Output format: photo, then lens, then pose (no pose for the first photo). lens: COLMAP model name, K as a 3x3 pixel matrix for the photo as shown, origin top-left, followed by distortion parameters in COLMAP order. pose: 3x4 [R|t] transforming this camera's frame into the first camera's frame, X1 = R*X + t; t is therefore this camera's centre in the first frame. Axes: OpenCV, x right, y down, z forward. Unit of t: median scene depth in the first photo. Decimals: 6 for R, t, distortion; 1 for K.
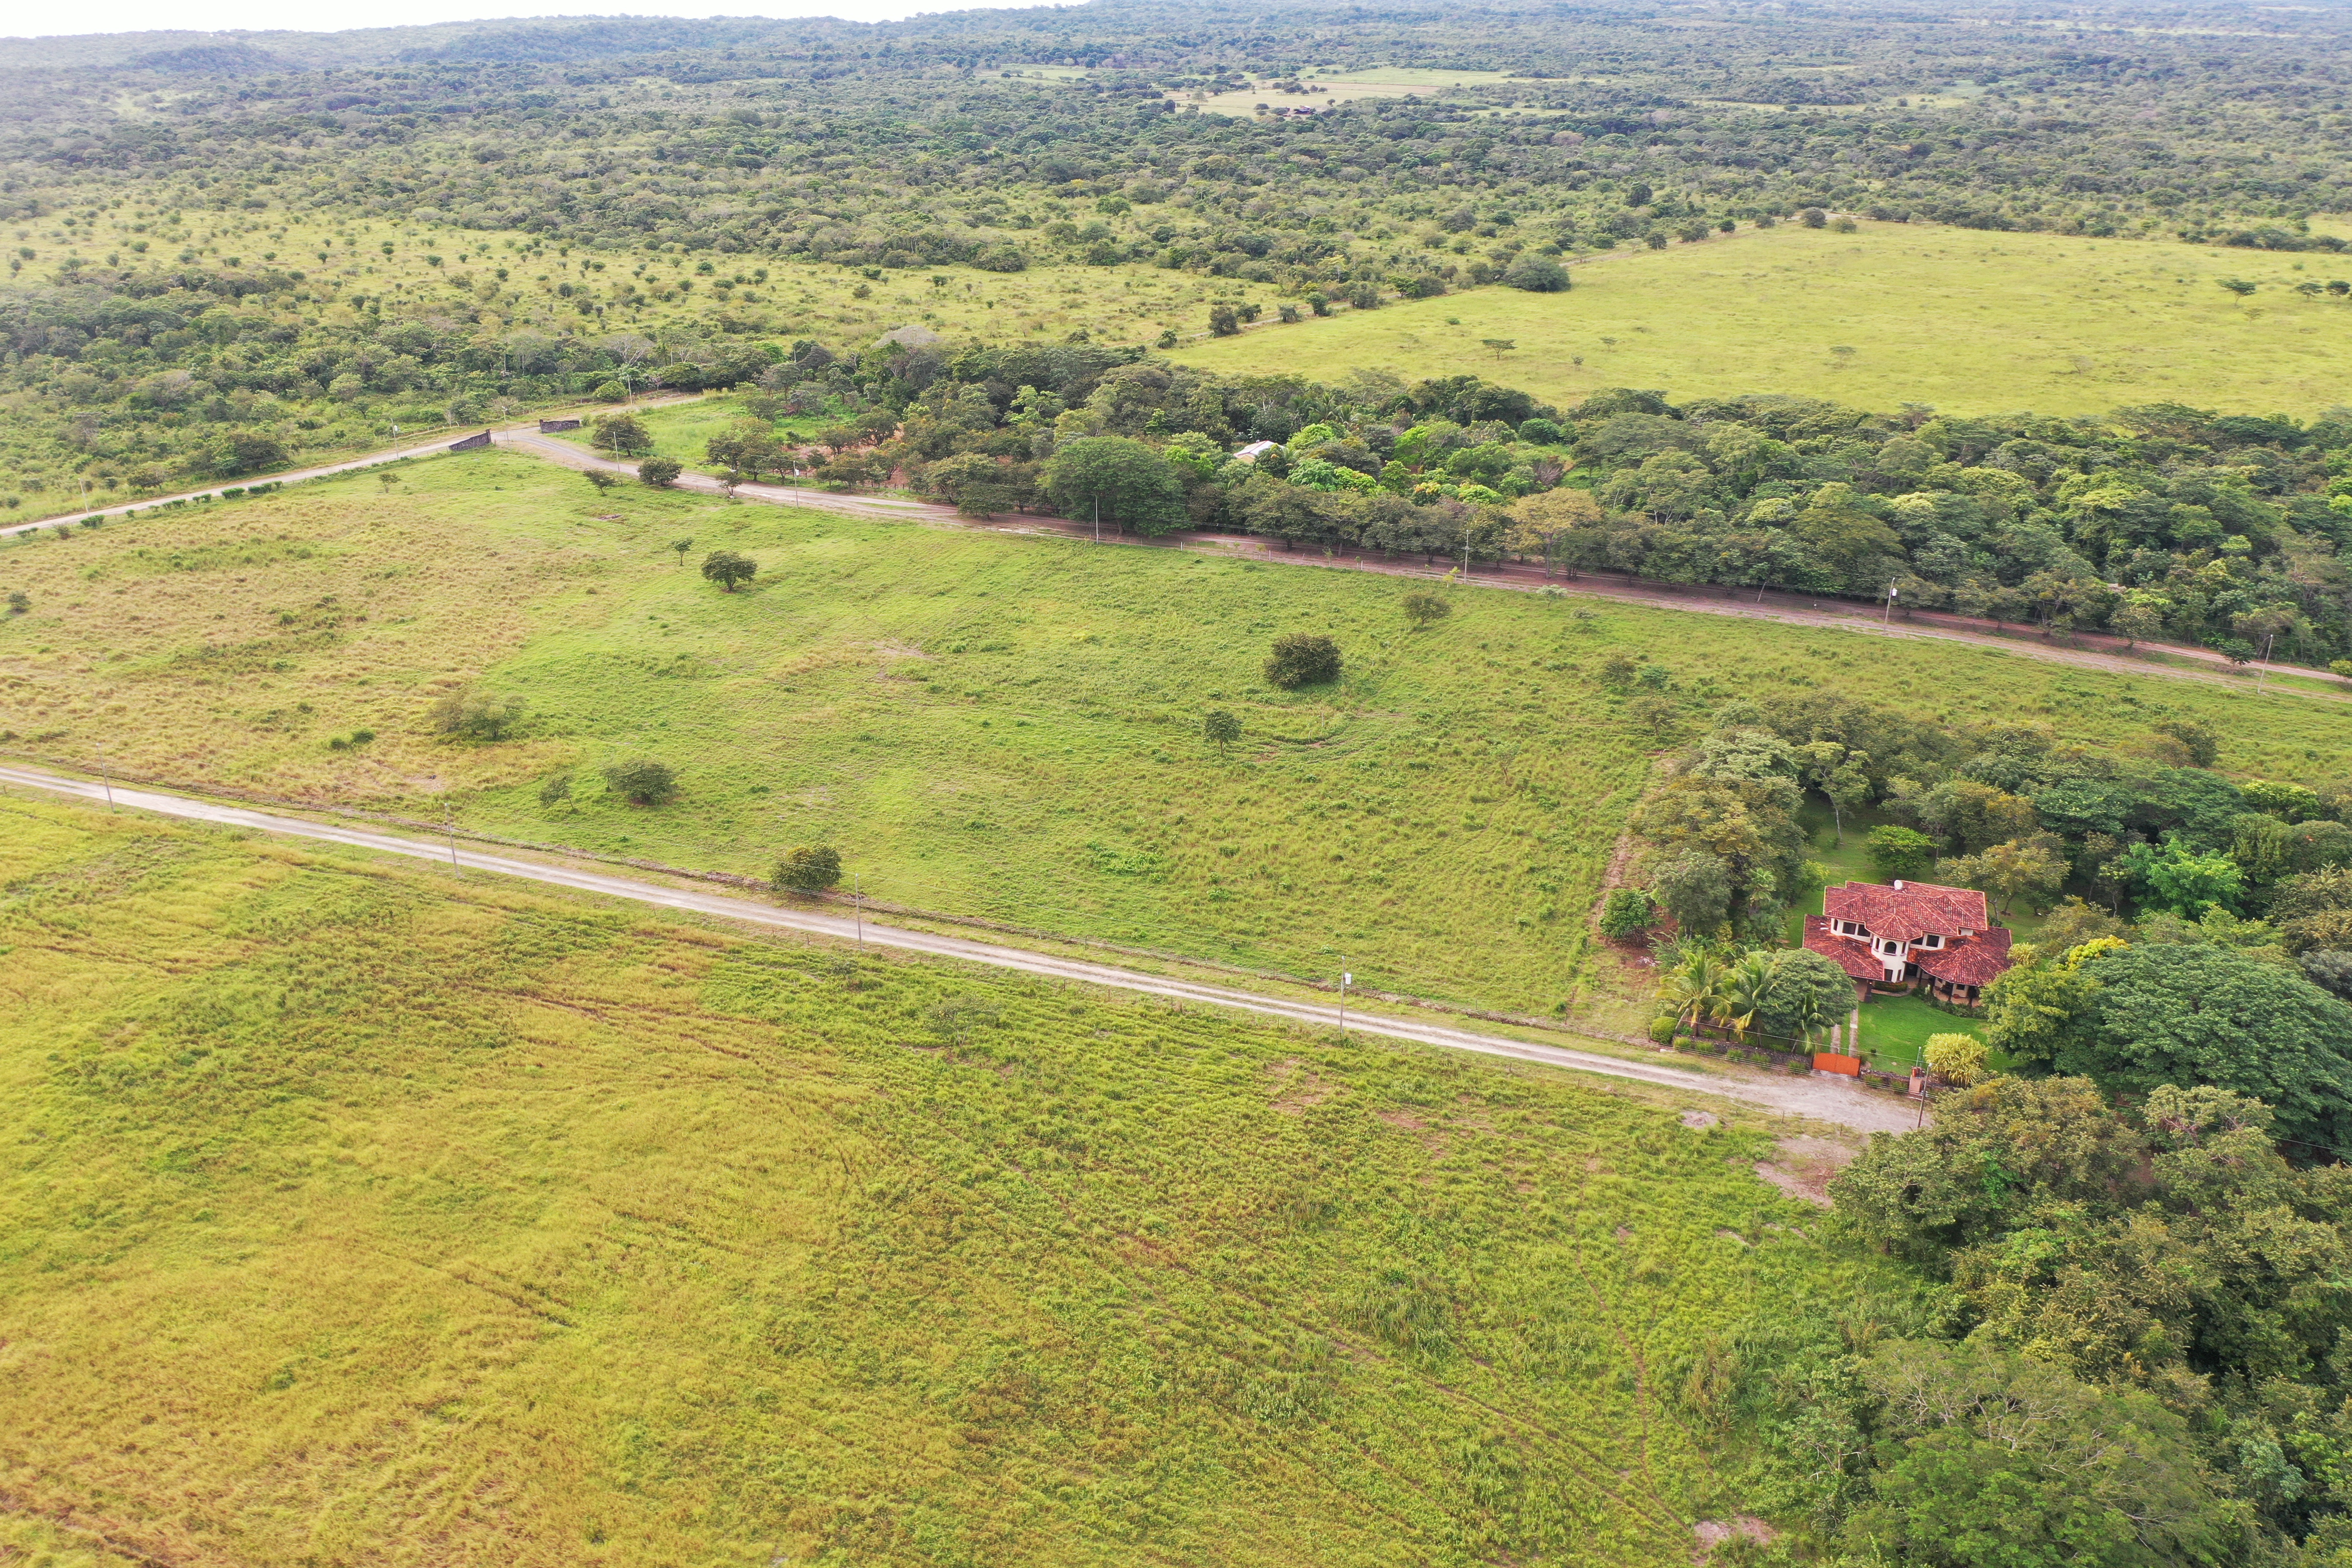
lens RADIAL K [[1845.8, 0, 1173.8], [0, 1845.8, 784.3], [0, 0, 1]] dist [-0.011981, -0.002427]
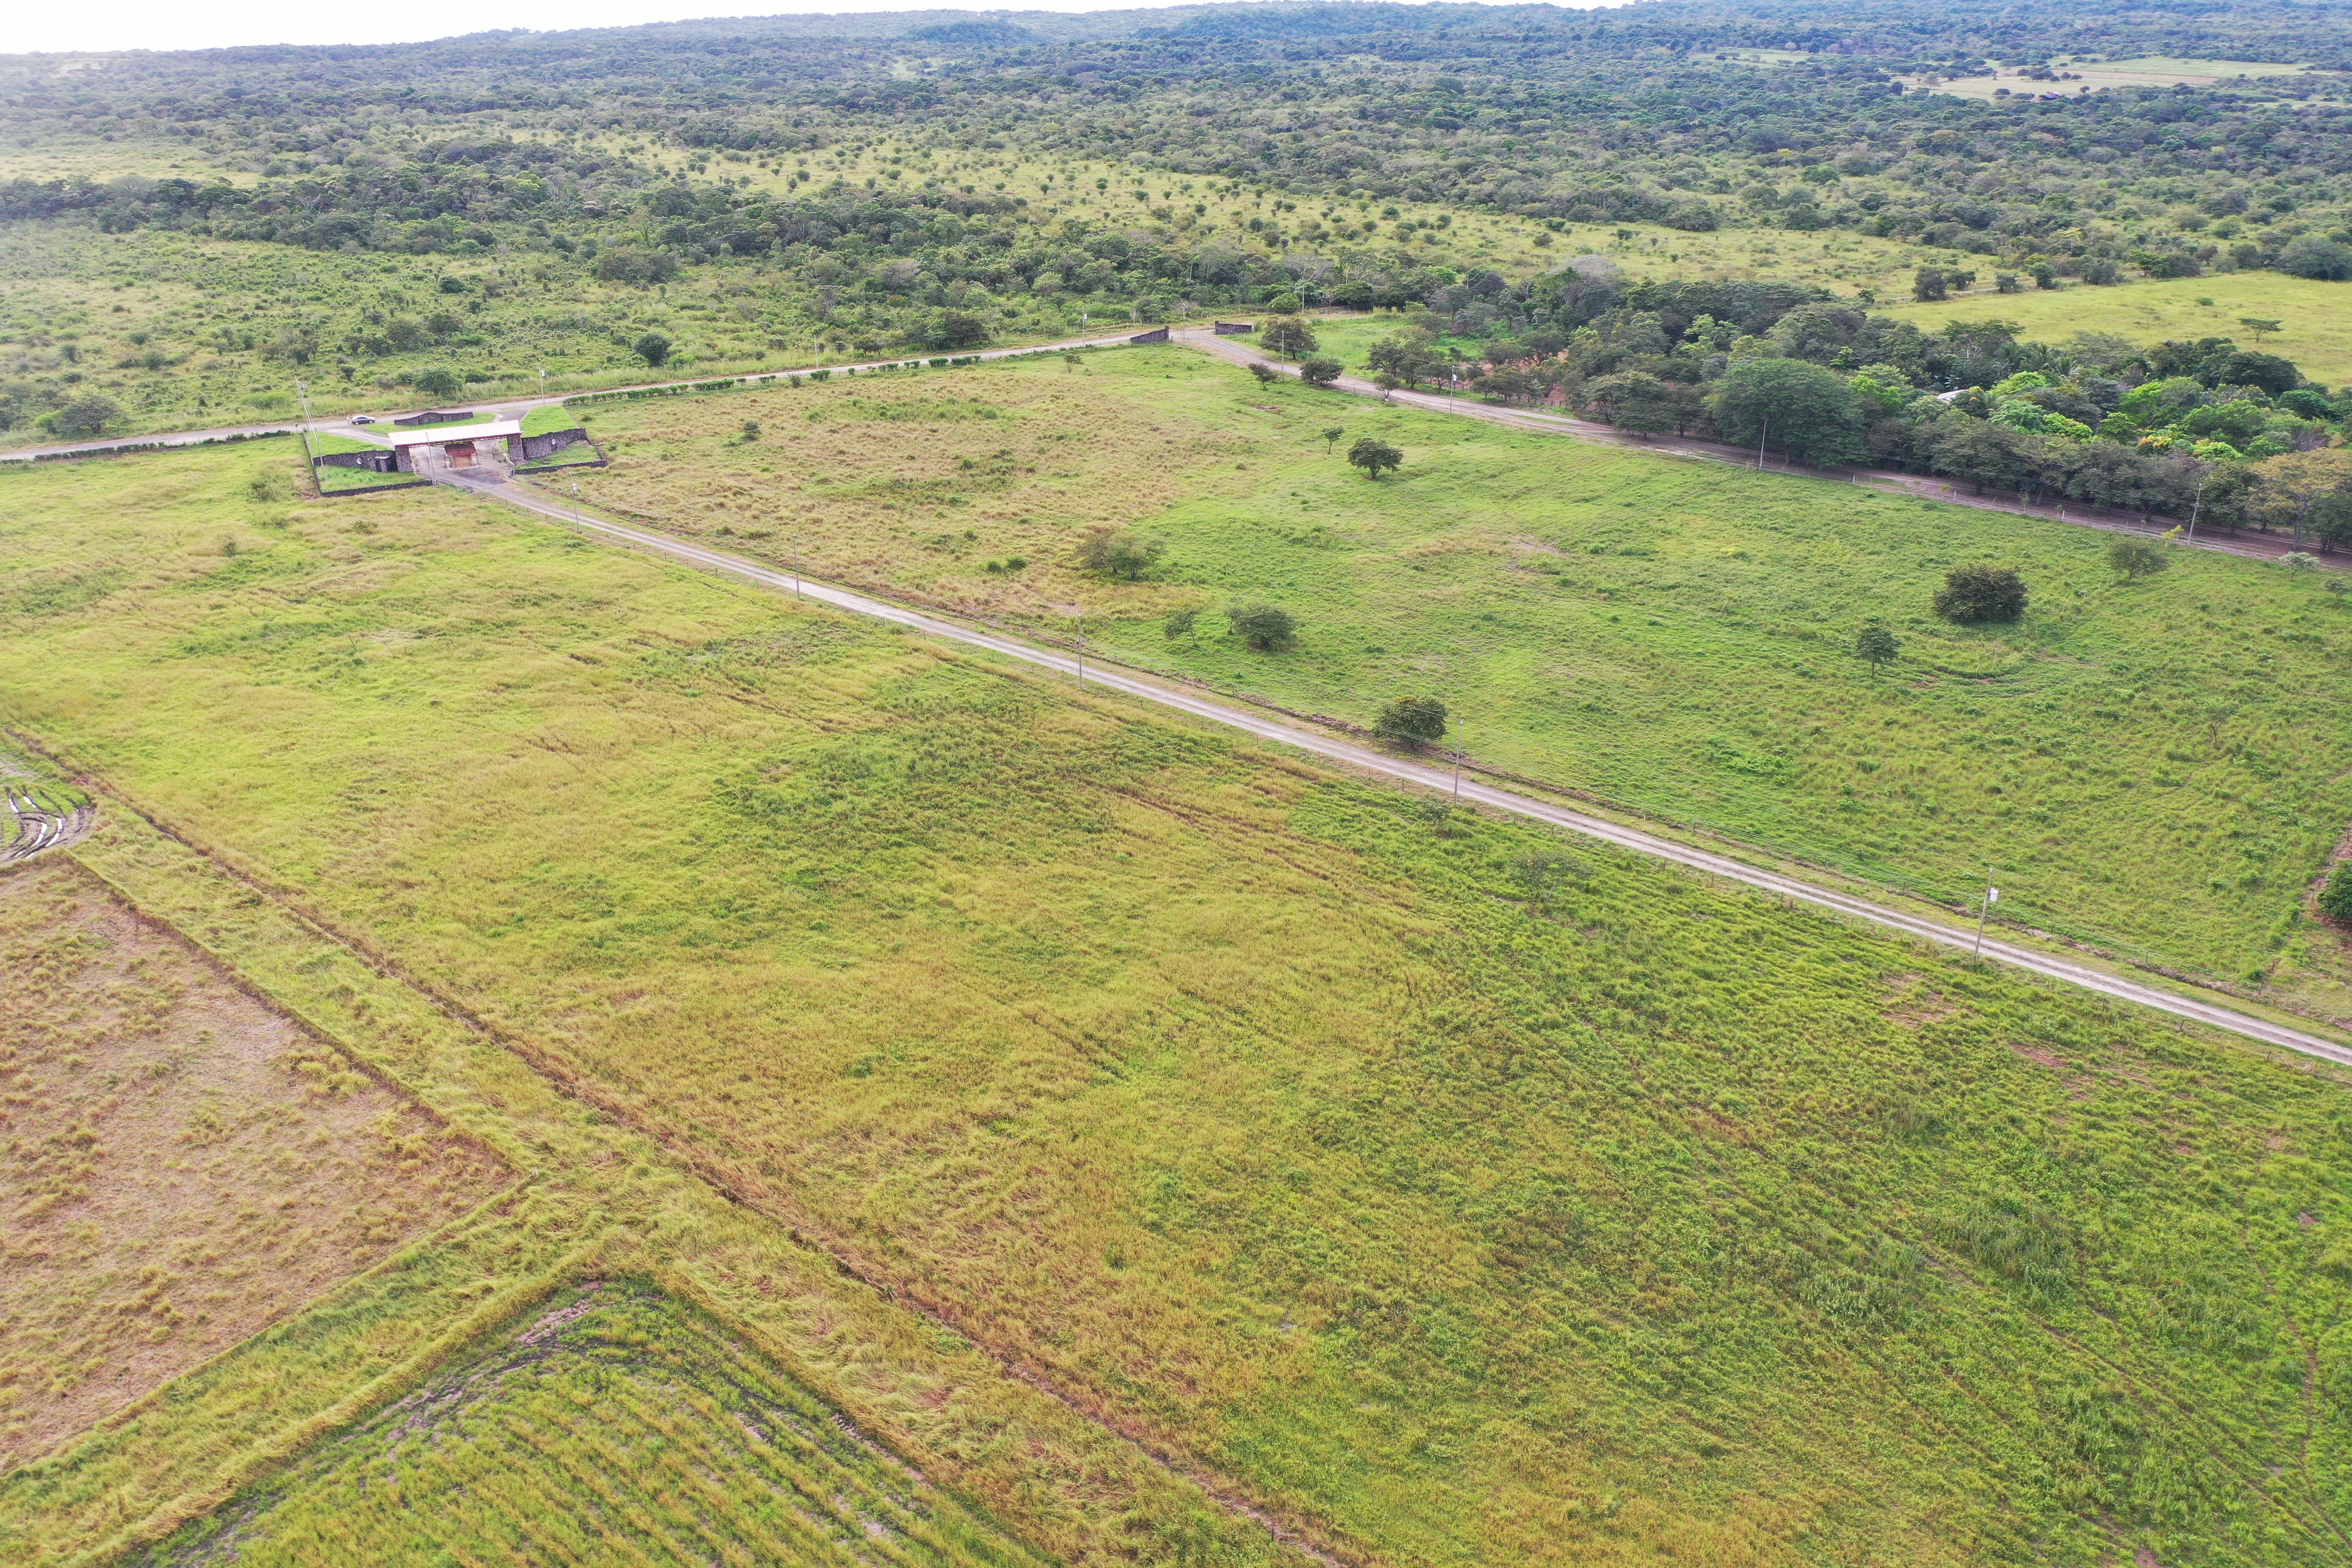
lens RADIAL K [[1845.8, 0, 1173.8], [0, 1845.8, 784.3], [0, 0, 1]] dist [-0.011981, -0.002427]
pose [[0.937735, 0.134190, -0.320384, 0.001195], [-0.133721, 0.990739, 0.023573, 0.065986], [0.320580, 0.020737, 0.946994, 0.028722]]
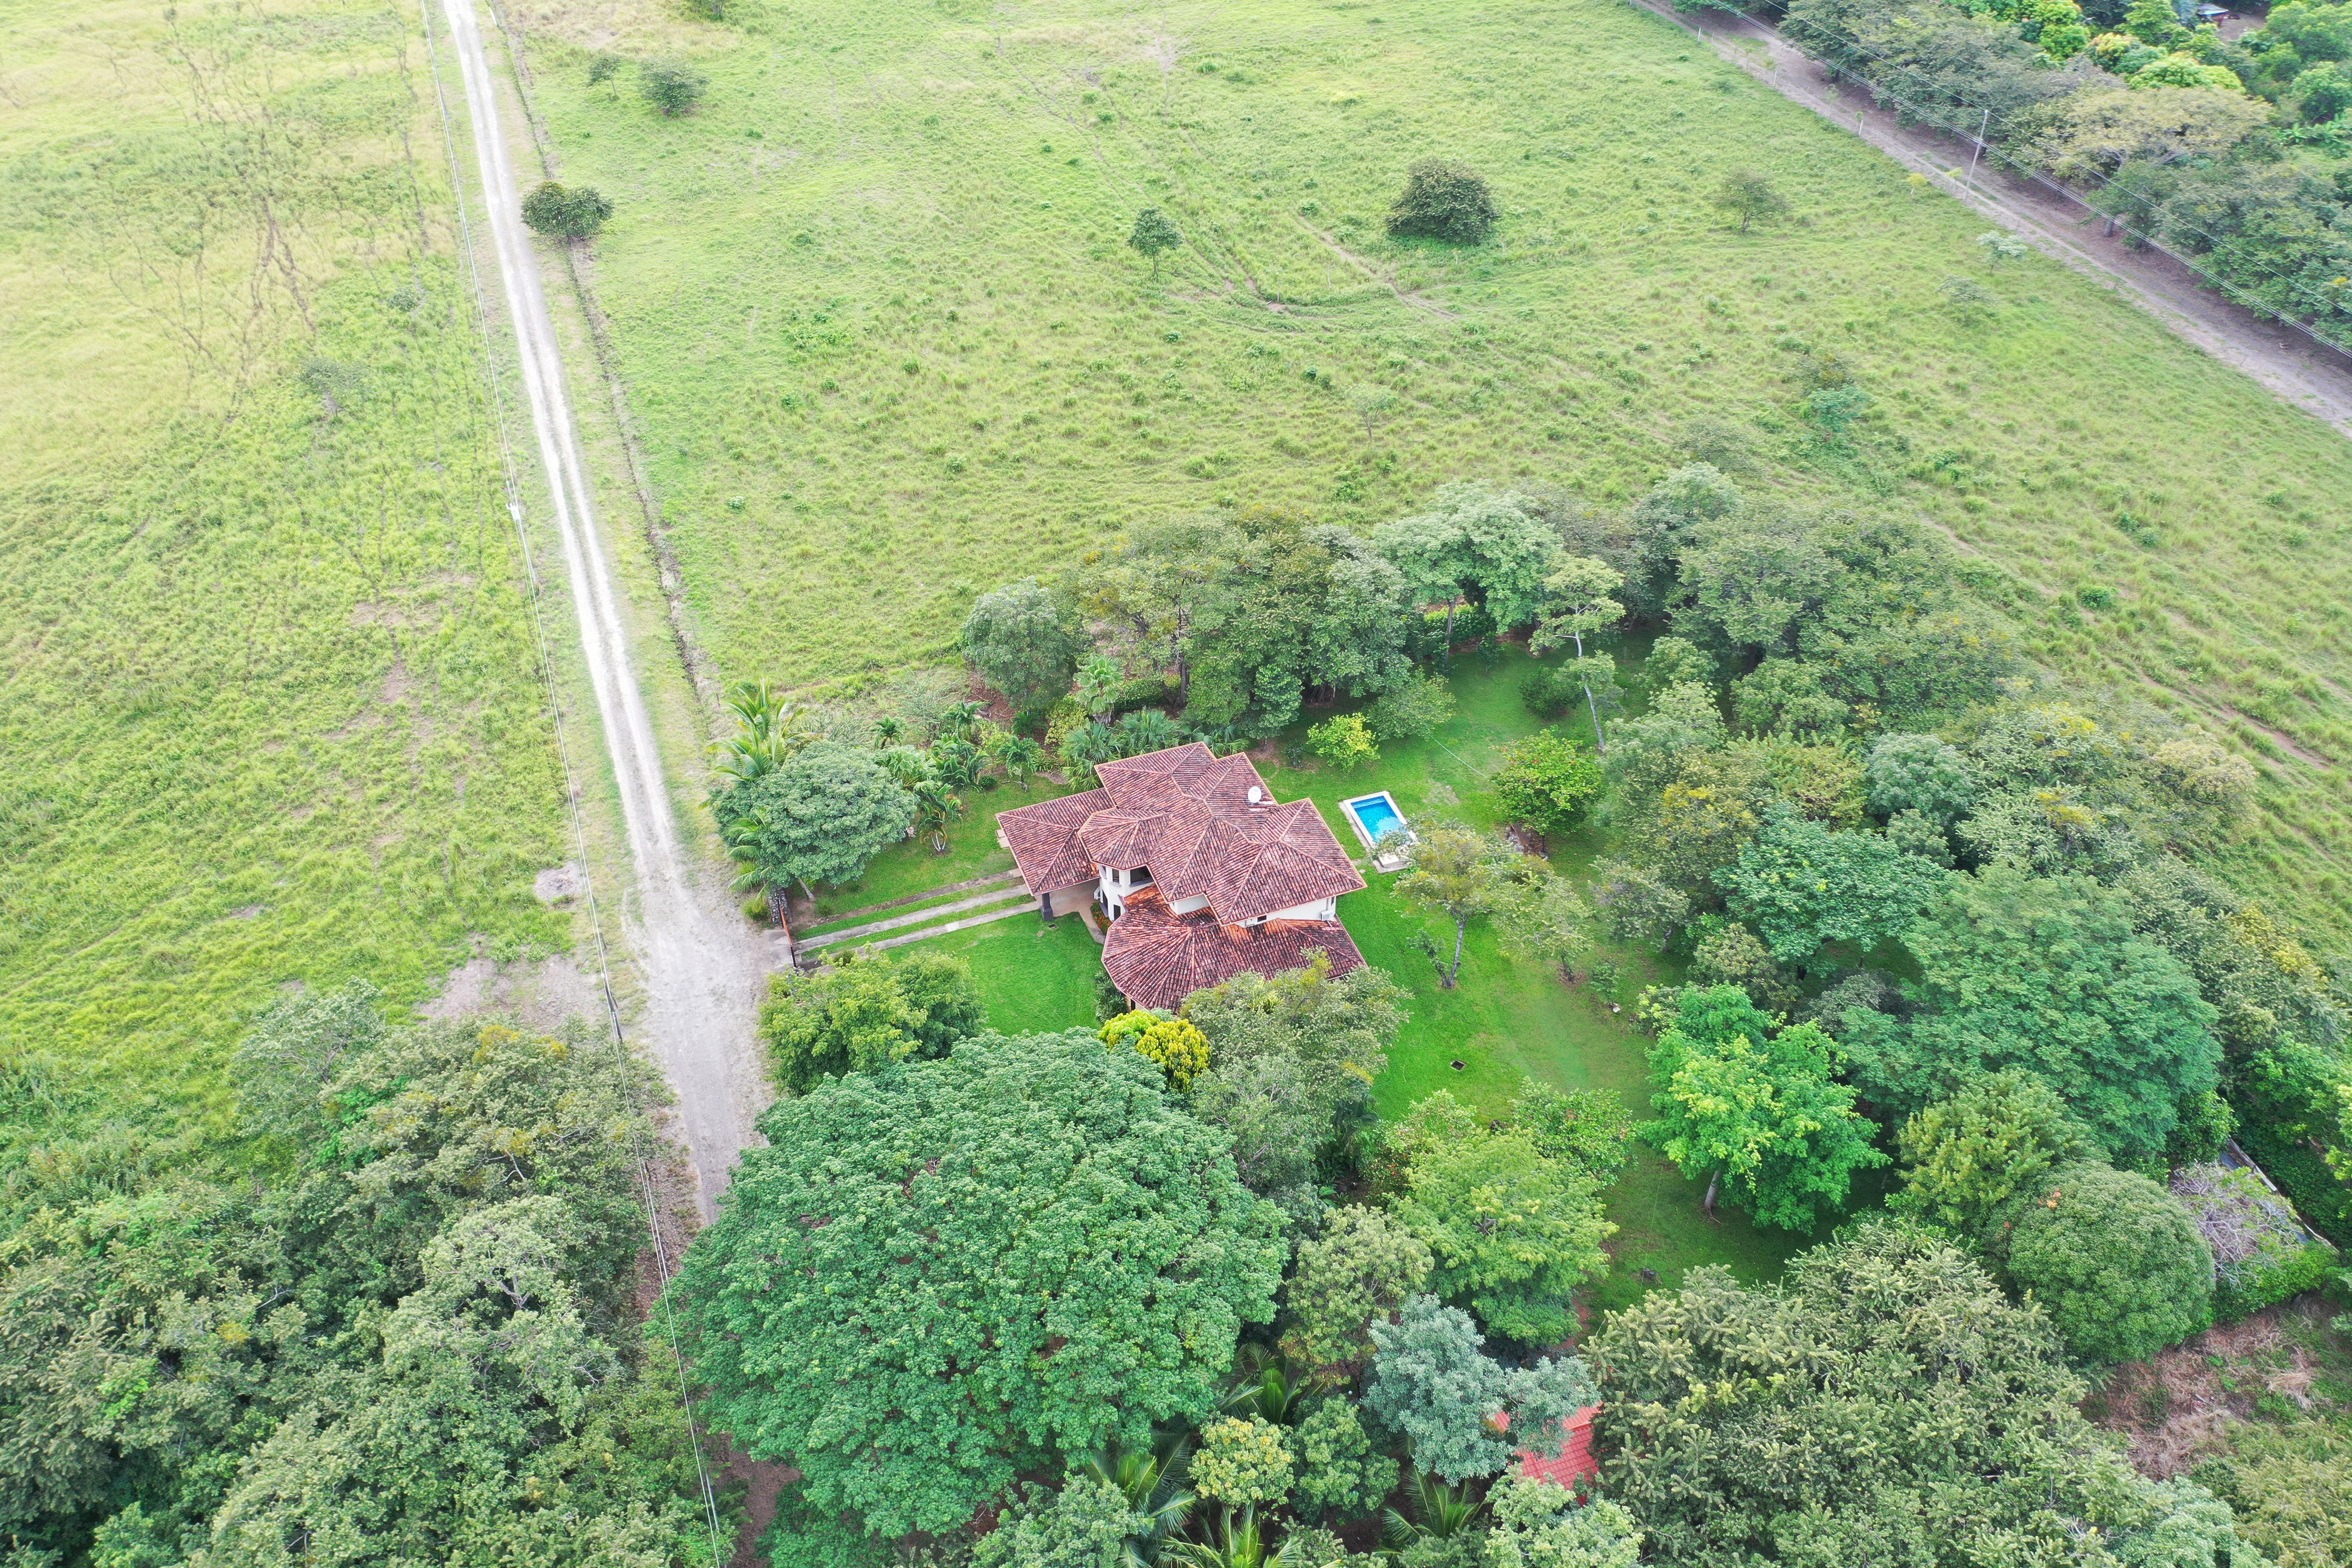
lens RADIAL K [[1845.8, 0, 1173.8], [0, 1845.8, 784.3], [0, 0, 1]] dist [-0.011981, -0.002427]
pose [[0.642849, 0.489368, -0.589291, 0.610869], [-0.295209, 0.868168, 0.398919, -0.145574], [0.706822, -0.082480, 0.702566, 0.502325]]
